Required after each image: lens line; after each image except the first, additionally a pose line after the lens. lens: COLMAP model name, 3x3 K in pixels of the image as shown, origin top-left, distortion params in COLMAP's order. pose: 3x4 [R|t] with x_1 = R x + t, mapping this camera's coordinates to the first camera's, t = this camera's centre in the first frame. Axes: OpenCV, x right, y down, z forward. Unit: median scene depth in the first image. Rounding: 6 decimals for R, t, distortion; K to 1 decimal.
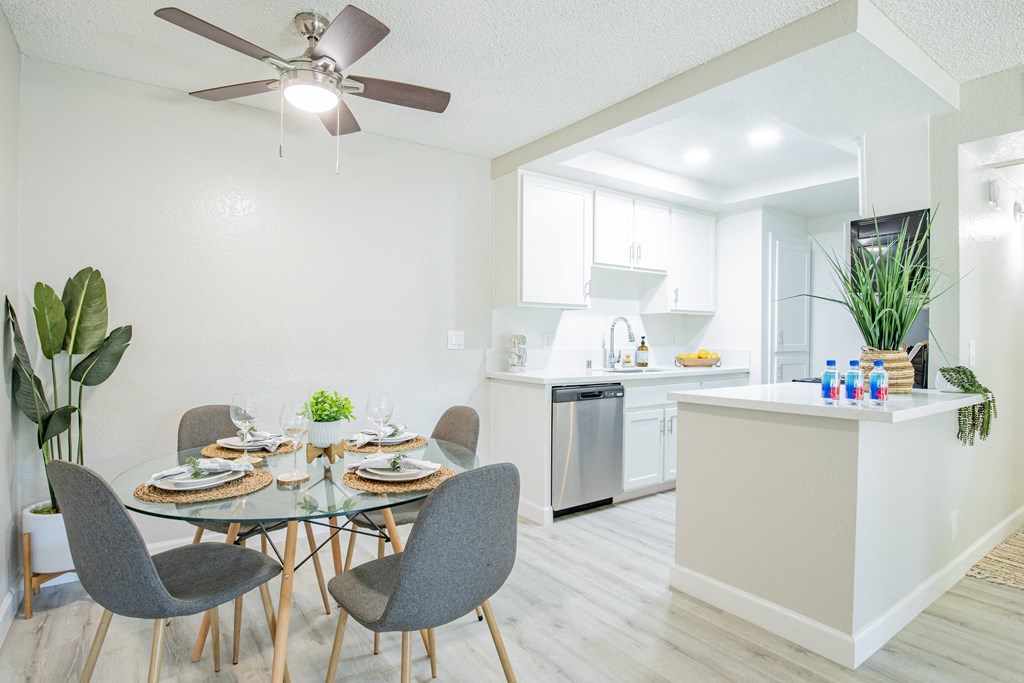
lens RADIAL K [[527.8, 0, 514.0], [0, 527.8, 339.2], [0, 0, 1]] dist [-0.041628, -0.000353]
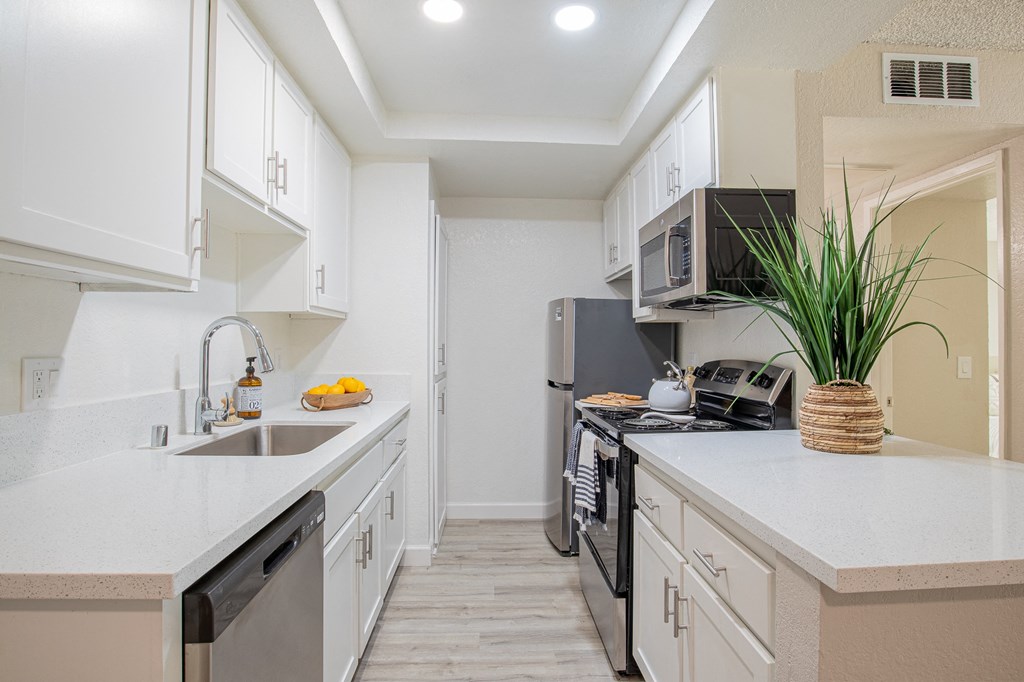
lens RADIAL K [[527.8, 0, 506.1], [0, 527.8, 337.7], [0, 0, 1]] dist [-0.041628, -0.000353]
pose [[0.531323, 0.003157, 0.847163, -0.042038], [0.008446, 0.999924, -0.009024, -0.017744], [-0.847127, 0.011949, 0.531256, 0.556418]]
